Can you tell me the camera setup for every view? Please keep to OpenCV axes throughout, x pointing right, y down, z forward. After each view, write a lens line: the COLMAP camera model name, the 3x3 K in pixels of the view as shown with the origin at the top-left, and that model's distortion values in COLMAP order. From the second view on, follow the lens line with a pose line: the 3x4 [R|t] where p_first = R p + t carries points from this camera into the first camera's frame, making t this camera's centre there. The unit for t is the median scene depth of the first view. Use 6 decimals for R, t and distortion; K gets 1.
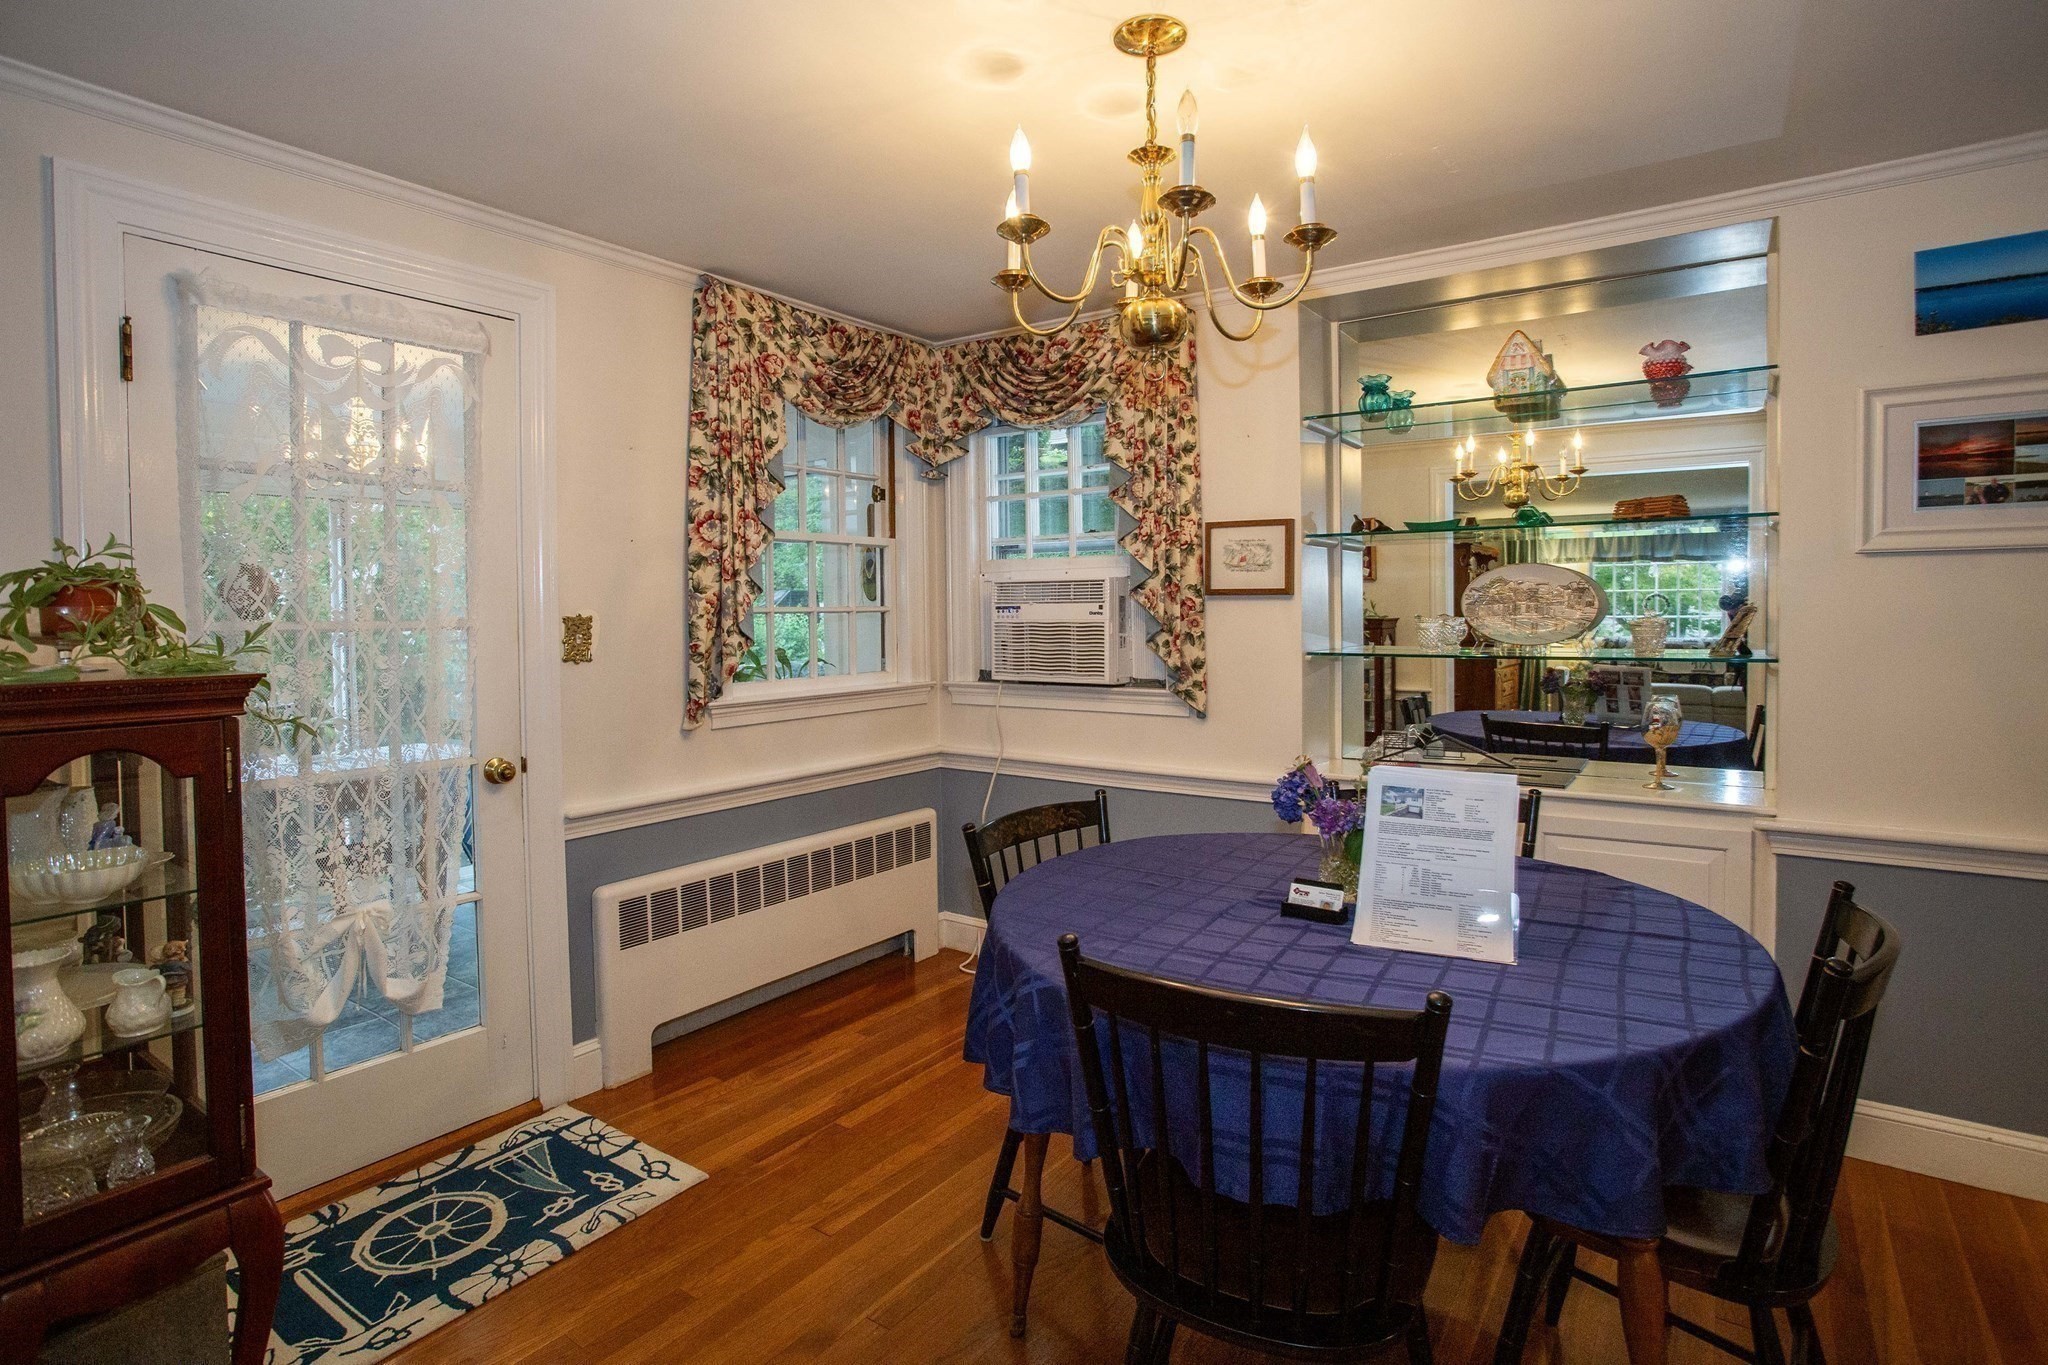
lens RADIAL K [[1030.8, 0, 1007.6], [0, 1030.8, 636.2], [0, 0, 1]] dist [-0.088175, 0.041404]
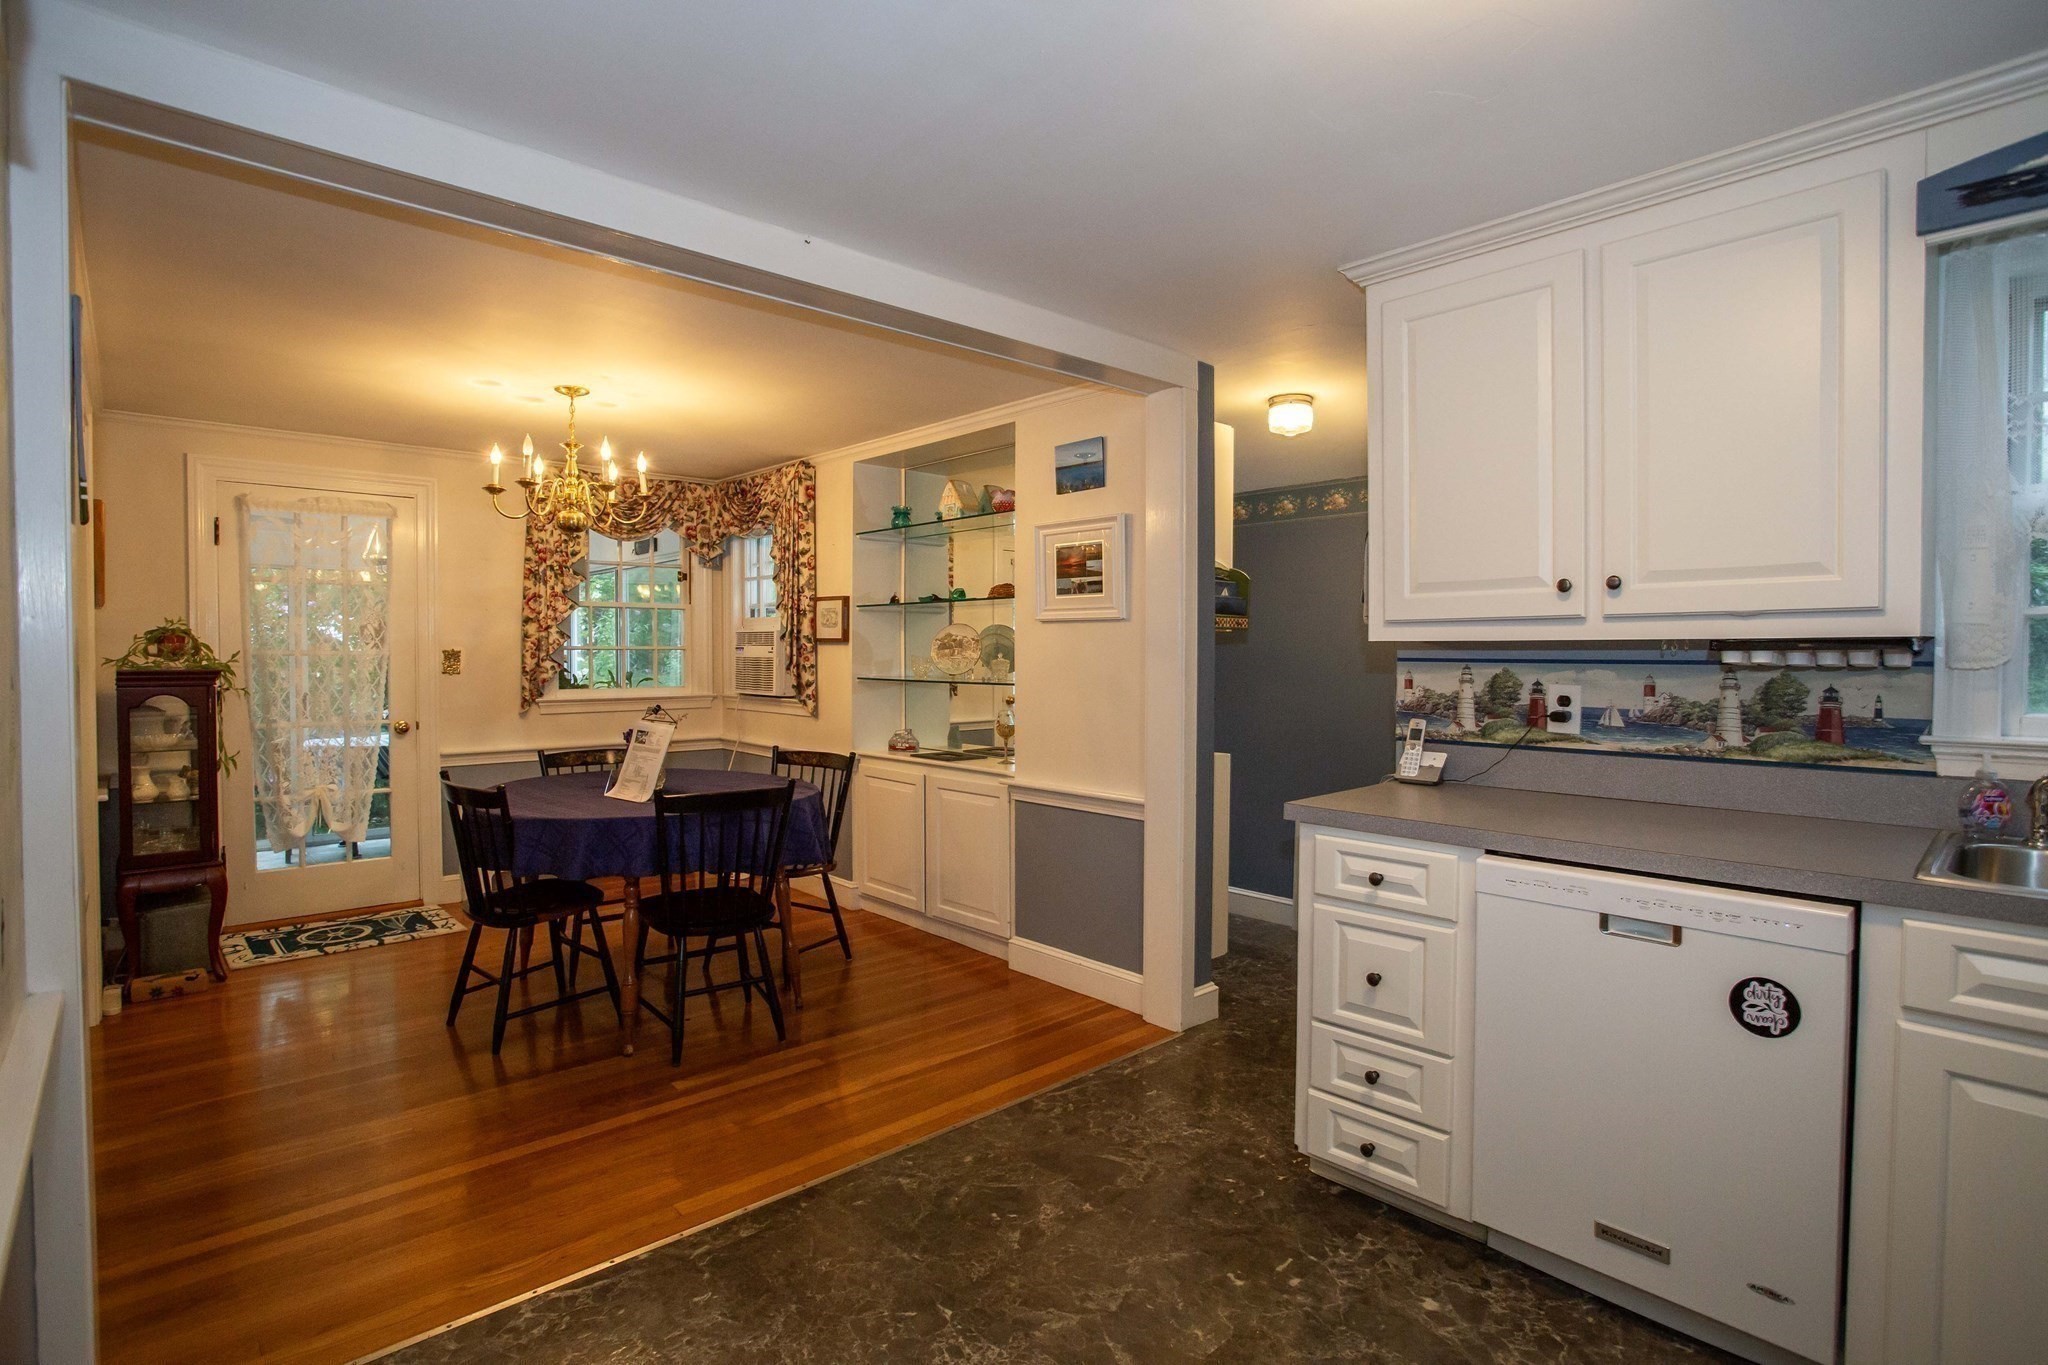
lens RADIAL K [[1021.6, 0, 1024.0], [0, 1021.6, 682.5], [0, 0, 1]] dist [-0.086179, 0.046499]
pose [[0.978673, 0.019518, -0.204493, 0.892092], [-0.018306, 0.999802, 0.007821, 0.006378], [0.204605, -0.003911, 0.978837, -0.541085]]
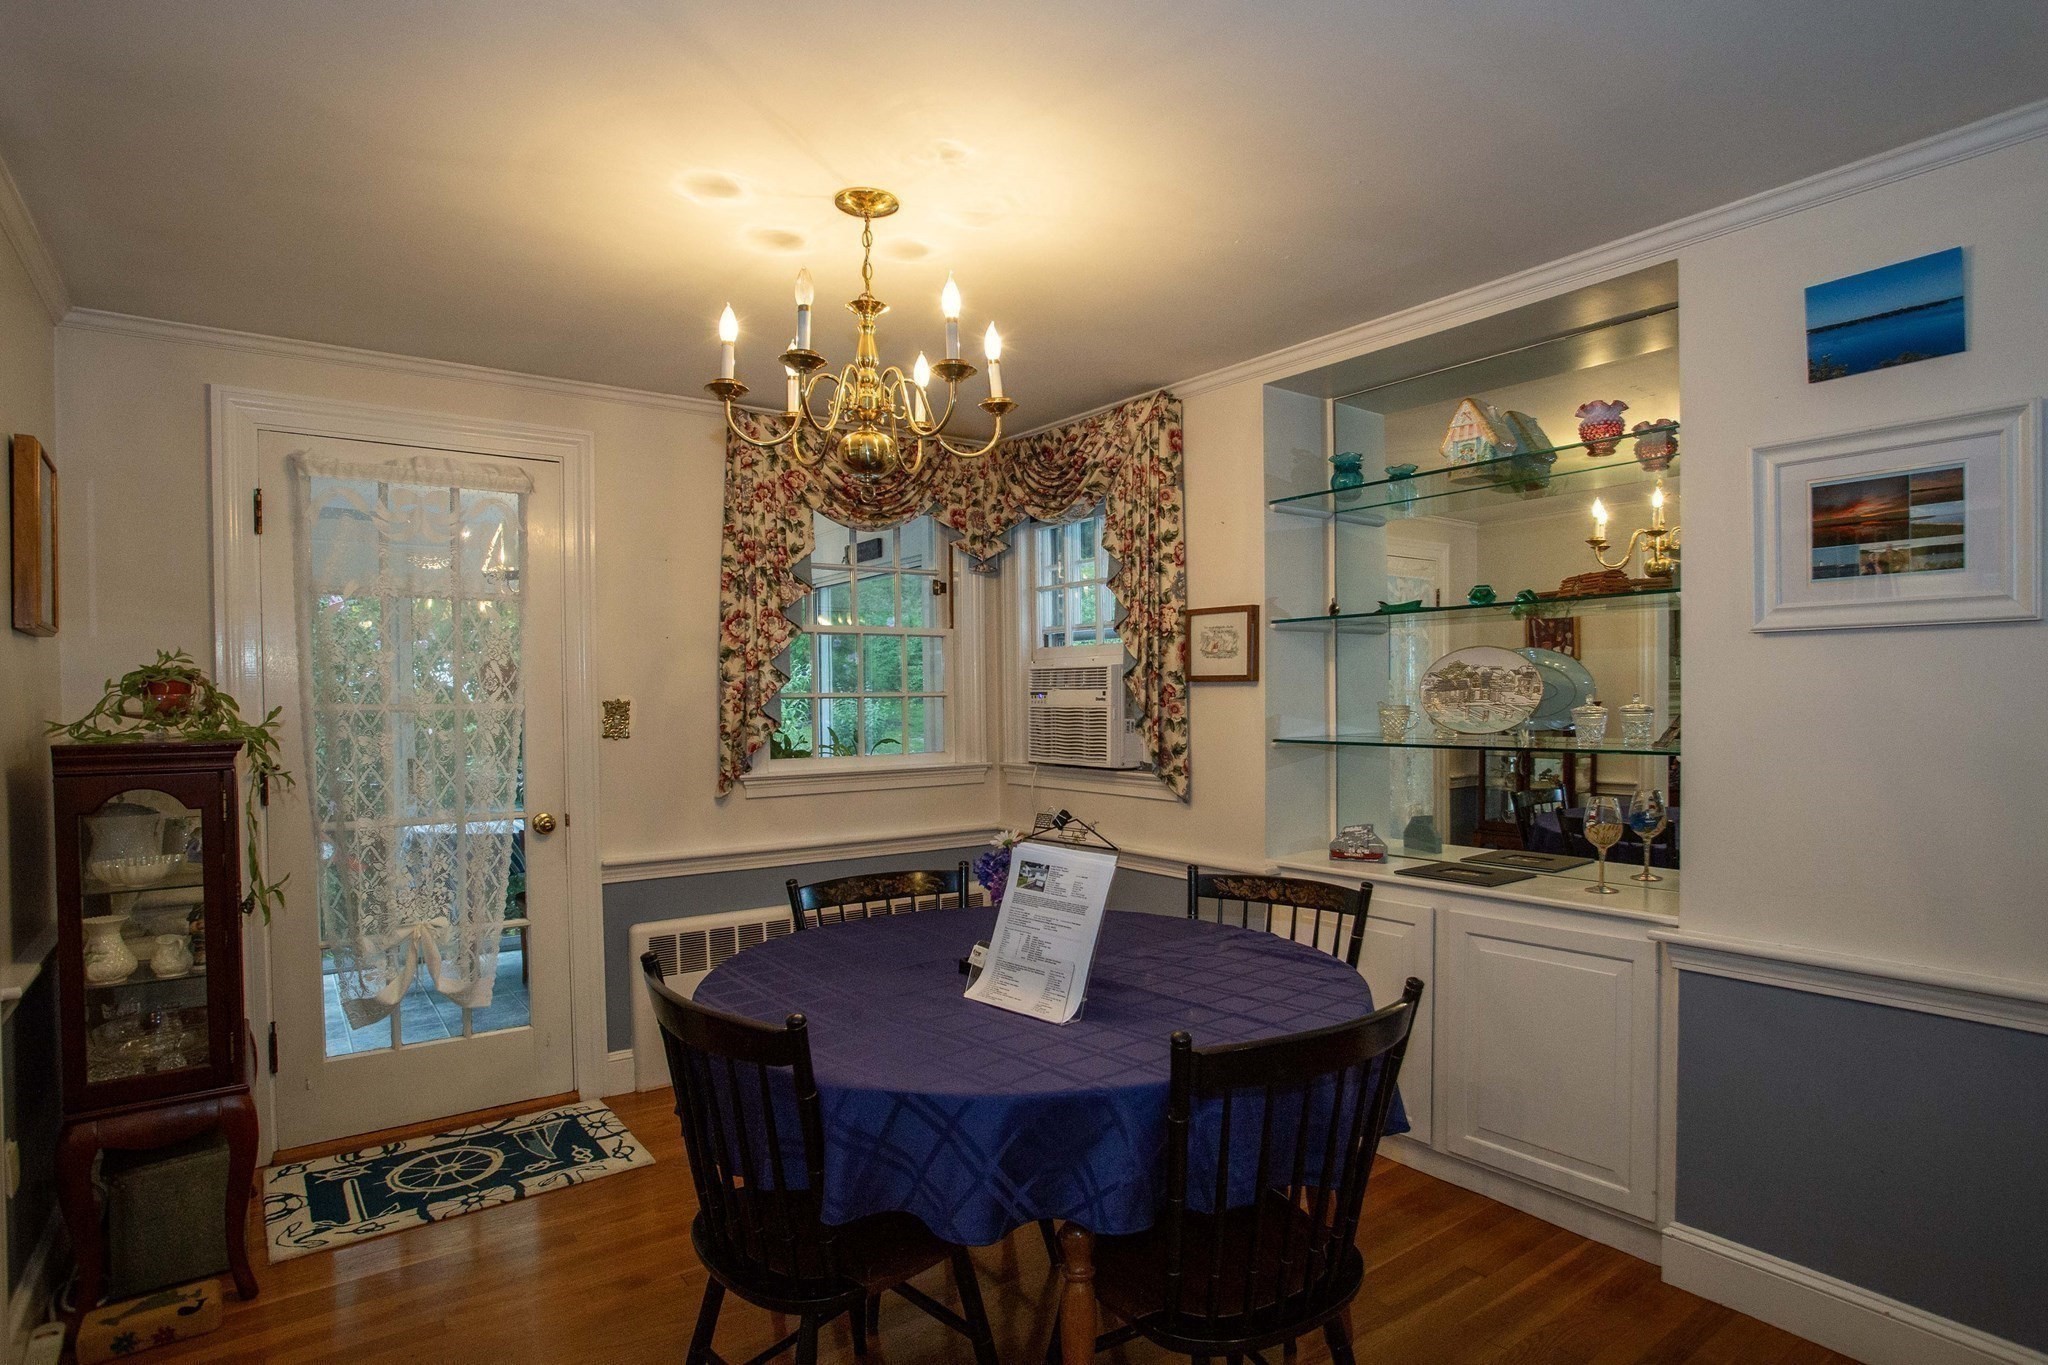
lens RADIAL K [[1088.8, 0, 1054.1], [0, 1088.8, 728.6], [0, 0, 1]] dist [-0.094121, 0.057446]
pose [[0.954781, 0.010351, -0.297129, 0.405219], [-0.008499, 0.999936, 0.007522, -0.000477], [0.297187, -0.004656, 0.954808, -0.063593]]
